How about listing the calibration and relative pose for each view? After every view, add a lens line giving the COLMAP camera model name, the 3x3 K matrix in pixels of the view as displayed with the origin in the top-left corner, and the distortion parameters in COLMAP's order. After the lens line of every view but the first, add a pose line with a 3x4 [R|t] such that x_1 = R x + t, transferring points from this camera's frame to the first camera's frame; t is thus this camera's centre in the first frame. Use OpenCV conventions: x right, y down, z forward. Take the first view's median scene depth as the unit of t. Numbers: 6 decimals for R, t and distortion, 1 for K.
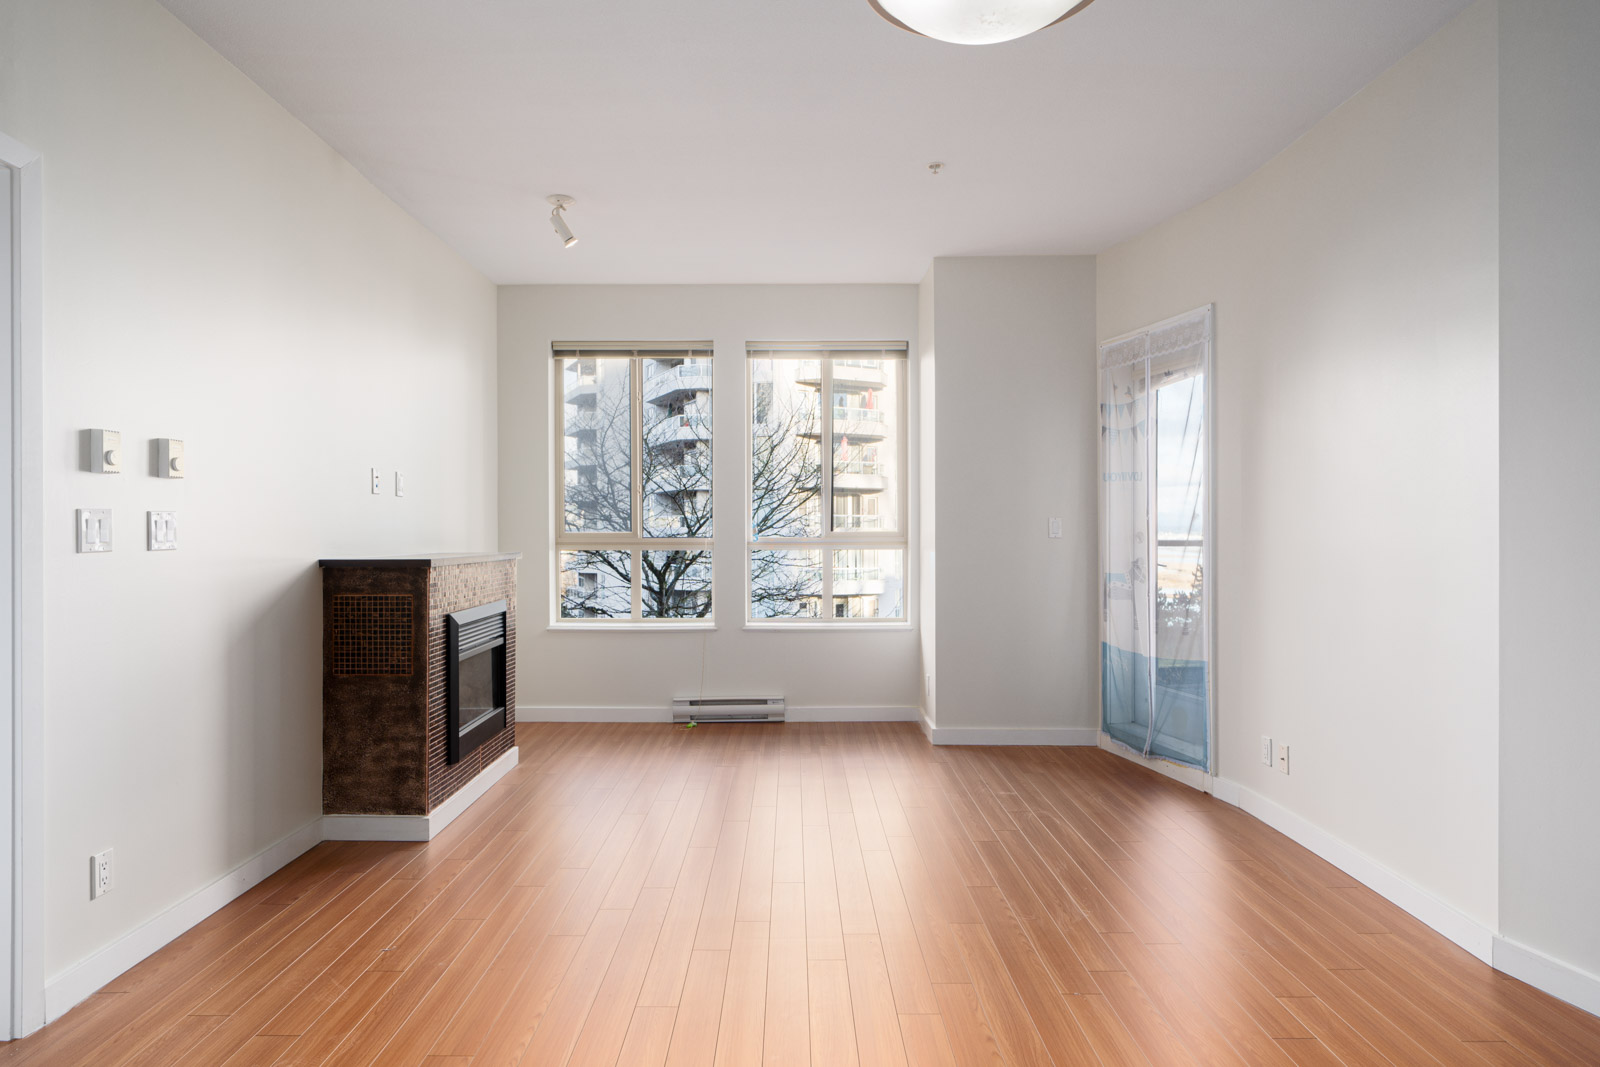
lens RADIAL K [[945.5, 0, 798.7], [0, 945.5, 526.7], [0, 0, 1]] dist [0.002085, 0.001688]
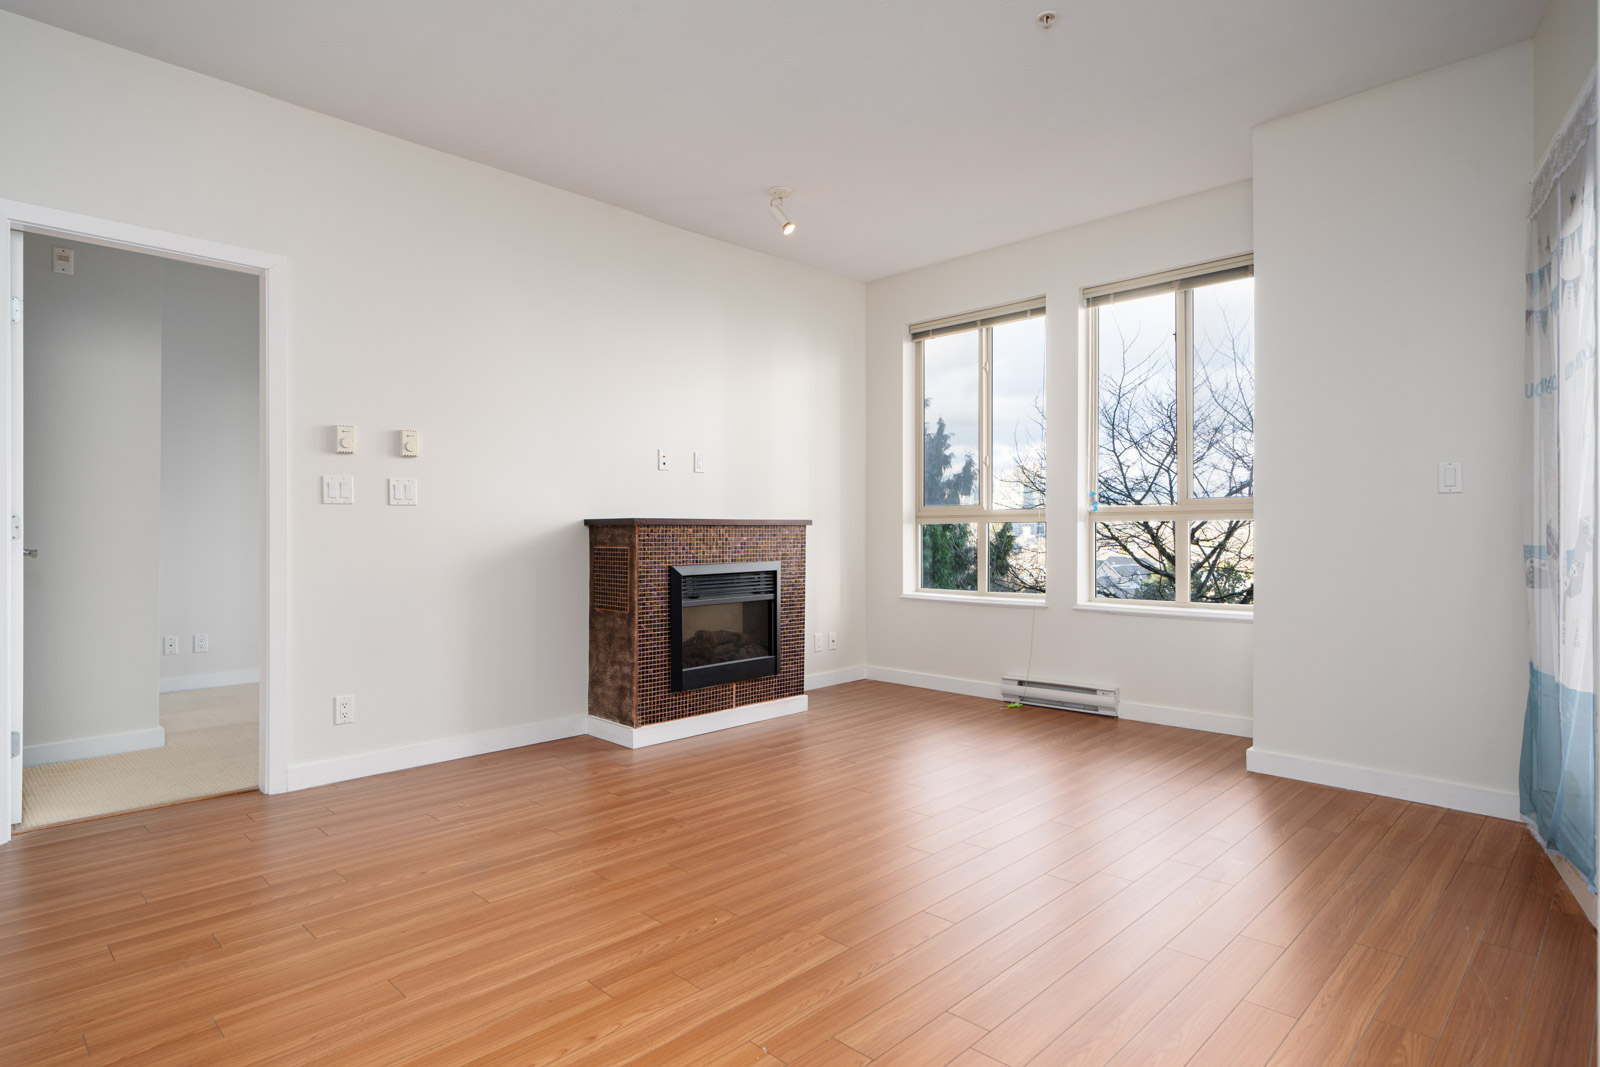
lens RADIAL K [[861.5, 0, 793.5], [0, 861.5, 528.5], [0, 0, 1]] dist [-0.003762, -0.000288]
pose [[0.698325, -0.005080, -0.715763, 0.546126], [0.005707, 0.999983, -0.001529, 0.050449], [0.715759, -0.003017, 0.698341, 0.371255]]
